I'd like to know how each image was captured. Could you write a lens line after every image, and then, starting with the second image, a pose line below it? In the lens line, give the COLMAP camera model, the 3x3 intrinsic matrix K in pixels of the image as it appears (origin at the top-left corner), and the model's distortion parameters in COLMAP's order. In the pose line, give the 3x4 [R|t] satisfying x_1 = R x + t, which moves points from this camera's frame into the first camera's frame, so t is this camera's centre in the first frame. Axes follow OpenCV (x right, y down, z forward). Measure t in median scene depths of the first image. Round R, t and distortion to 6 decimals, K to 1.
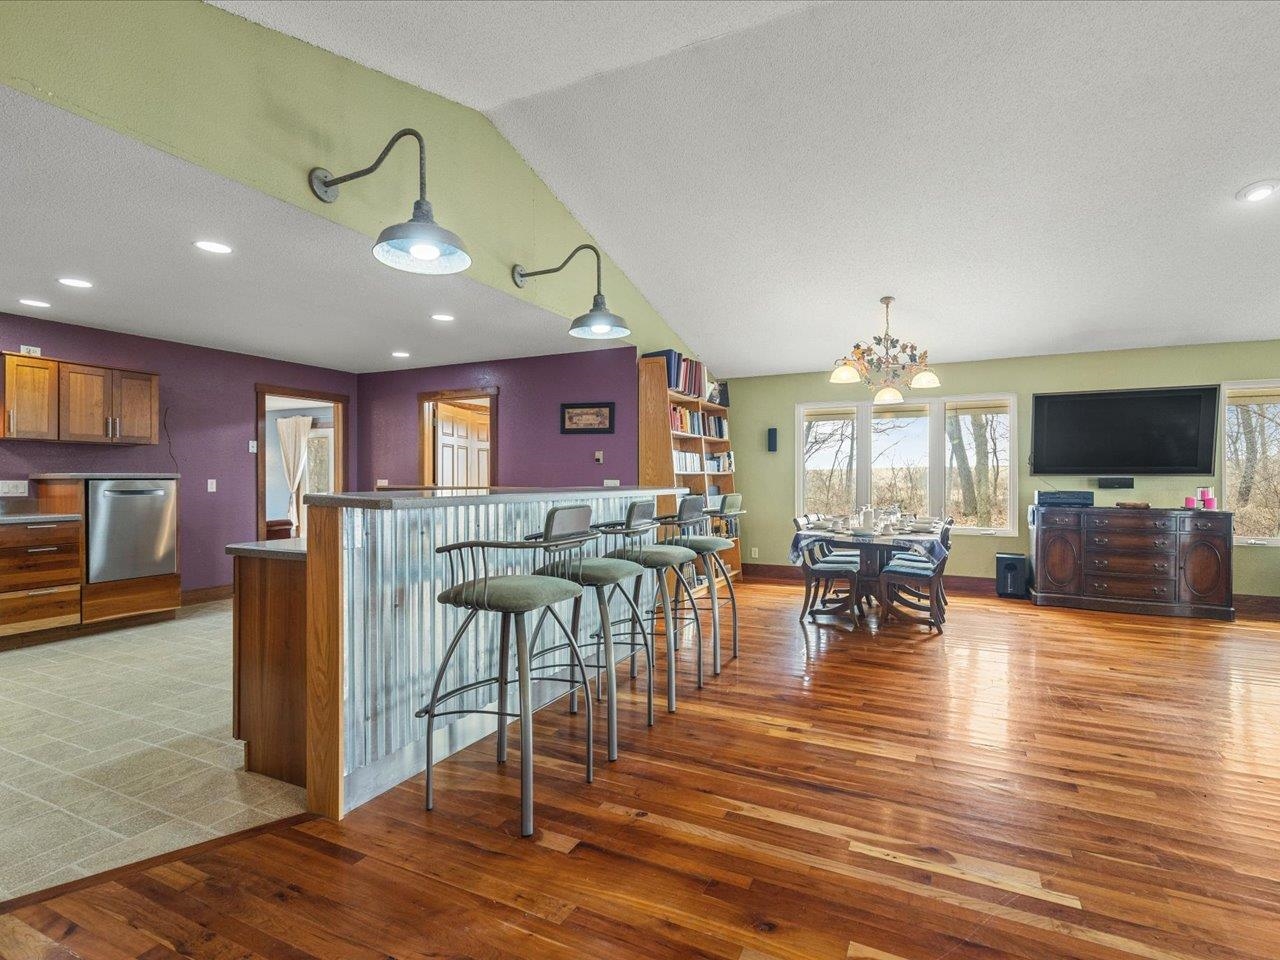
lens RADIAL K [[648.1, 0, 637.8], [0, 648.1, 480.0], [0, 0, 1]] dist [0.011290, -0.003224]
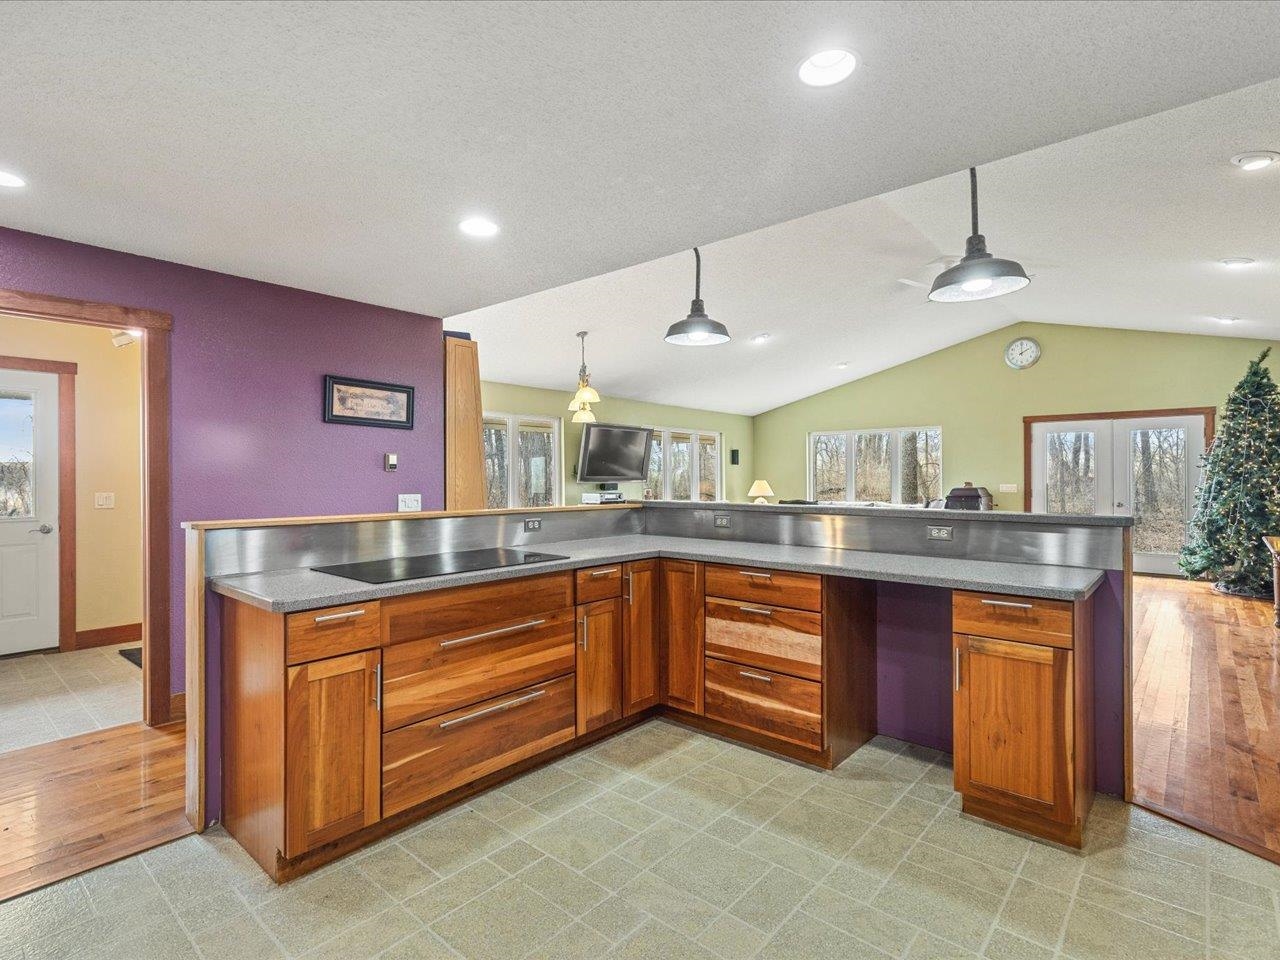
lens RADIAL K [[648.1, 0, 637.8], [0, 648.1, 471.5], [0, 0, 1]] dist [0.011290, -0.003224]
pose [[0.248915, 0.006991, 0.968500, -0.757962], [0.003437, 0.999961, -0.008102, -0.020924], [-0.968519, 0.005346, 0.248881, 0.645602]]
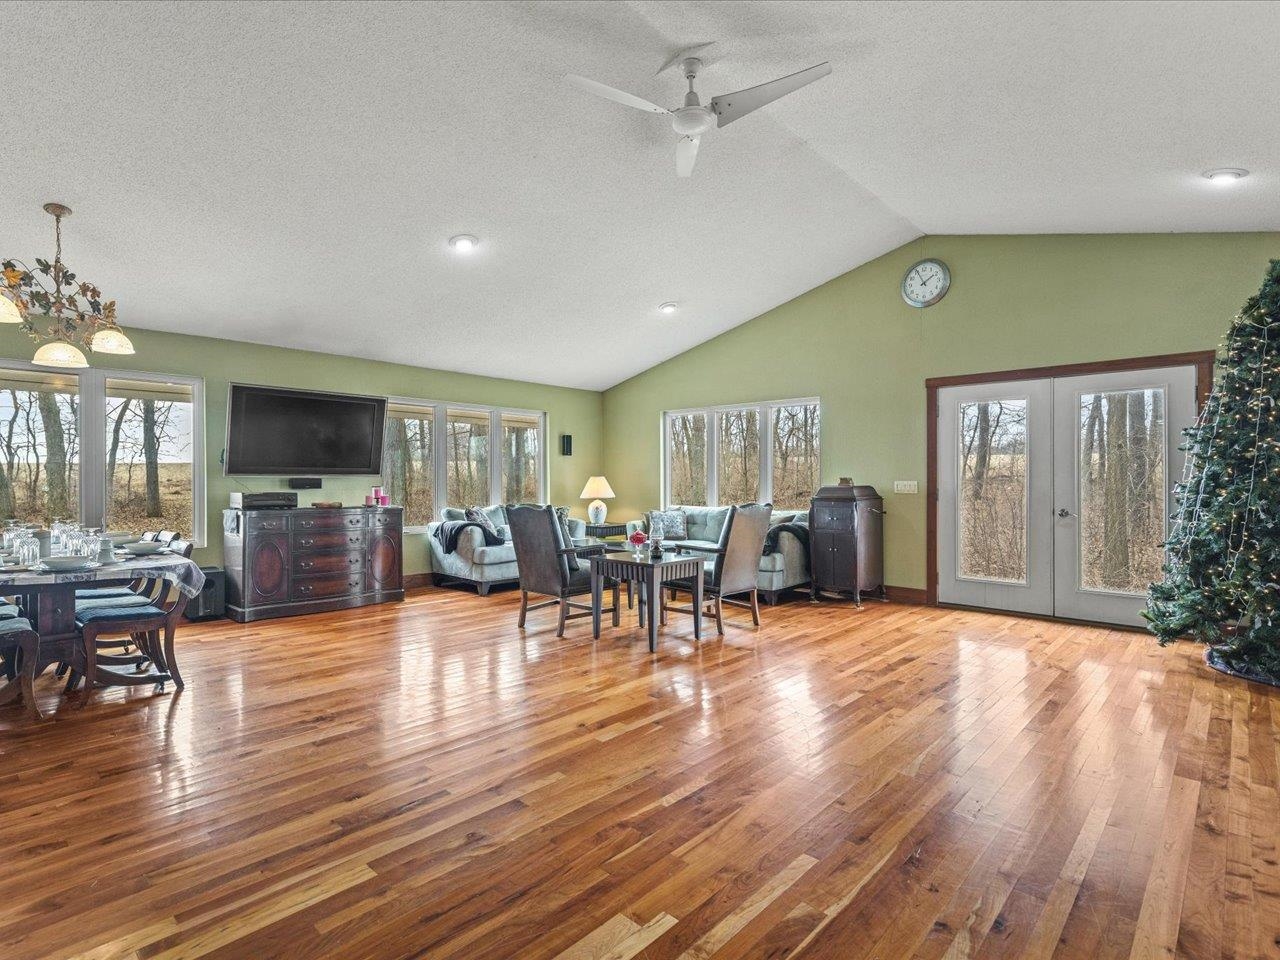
lens RADIAL K [[648.1, 0, 637.3], [0, 648.1, 476.1], [0, 0, 1]] dist [0.011290, -0.003224]
pose [[0.283733, 0.004609, 0.958892, -0.090511], [0.001173, 0.999986, -0.005154, -0.001261], [-0.958903, 0.002587, 0.283723, 0.255798]]
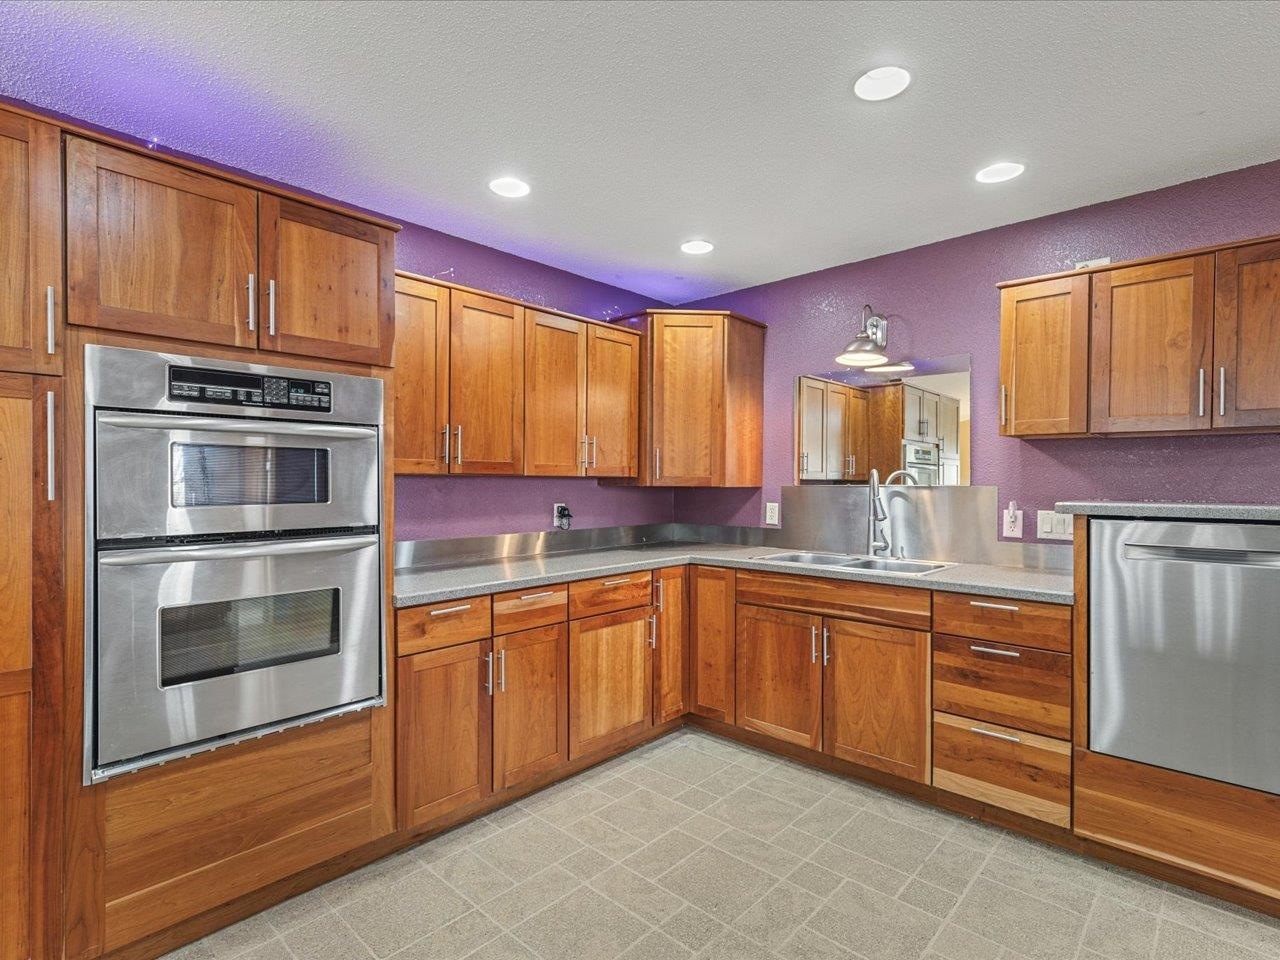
lens RADIAL K [[648.1, 0, 631.7], [0, 648.1, 488.2], [0, 0, 1]] dist [0.011290, -0.003224]
pose [[-0.289769, 0.011362, -0.957029, -0.284668], [-0.005840, 0.999890, 0.013640, -0.021757], [0.957079, 0.009542, -0.289670, 0.722912]]
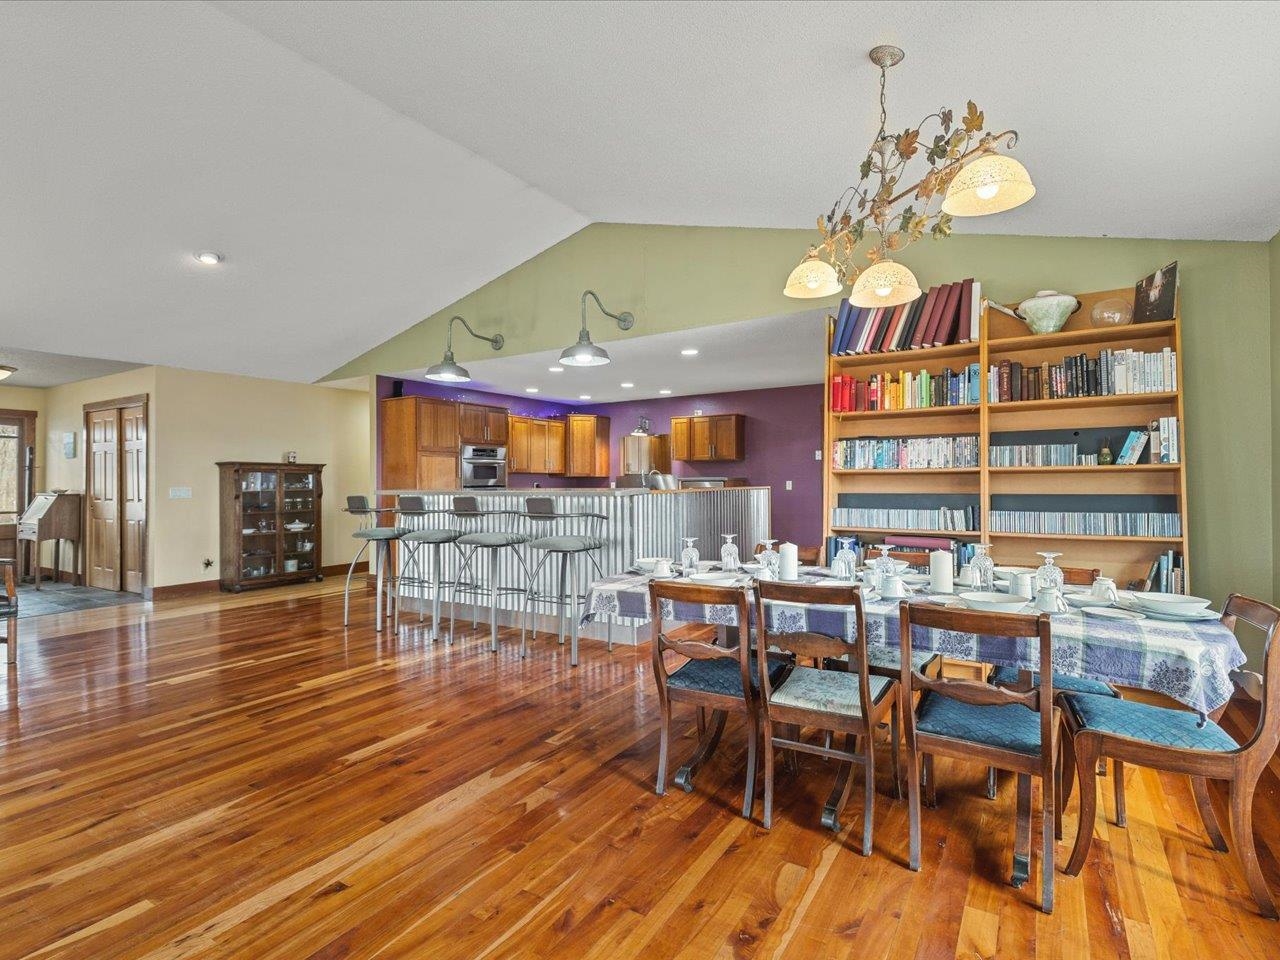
lens RADIAL K [[648.1, 0, 631.7], [0, 648.1, 473.9], [0, 0, 1]] dist [0.011290, -0.003224]
pose [[-0.110829, -0.009719, -0.993792, 0.861853], [0.003168, 0.999944, -0.010132, -0.003521], [0.993834, -0.004272, -0.110792, 0.926345]]
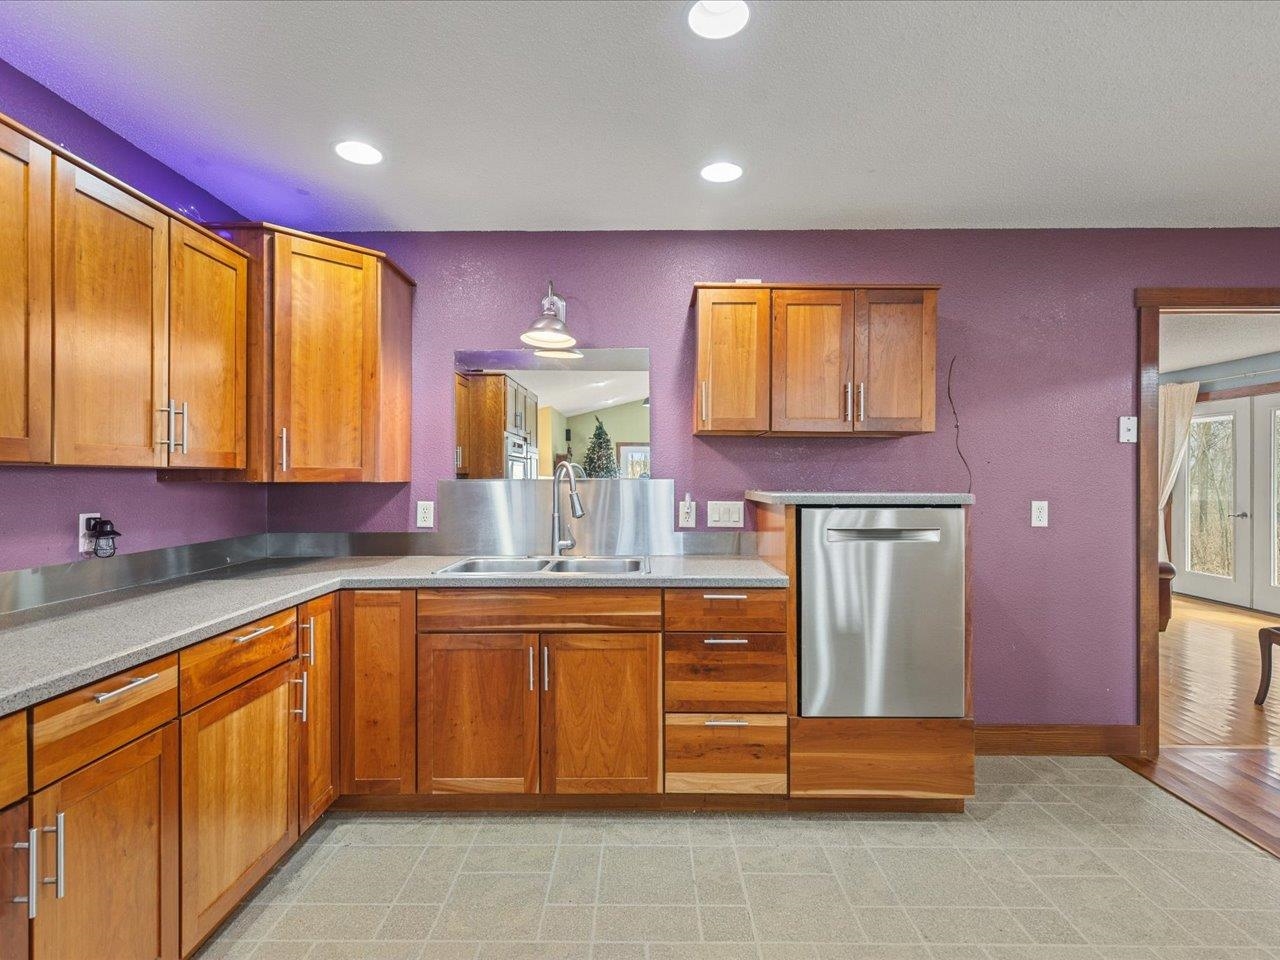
lens RADIAL K [[648.1, 0, 645.2], [0, 648.1, 478.0], [0, 0, 1]] dist [0.011290, -0.003224]
pose [[0.441290, 0.005423, -0.897348, -0.395428], [-0.004336, 0.999983, 0.003910, -0.020828], [0.897354, 0.002165, 0.441306, 0.590952]]
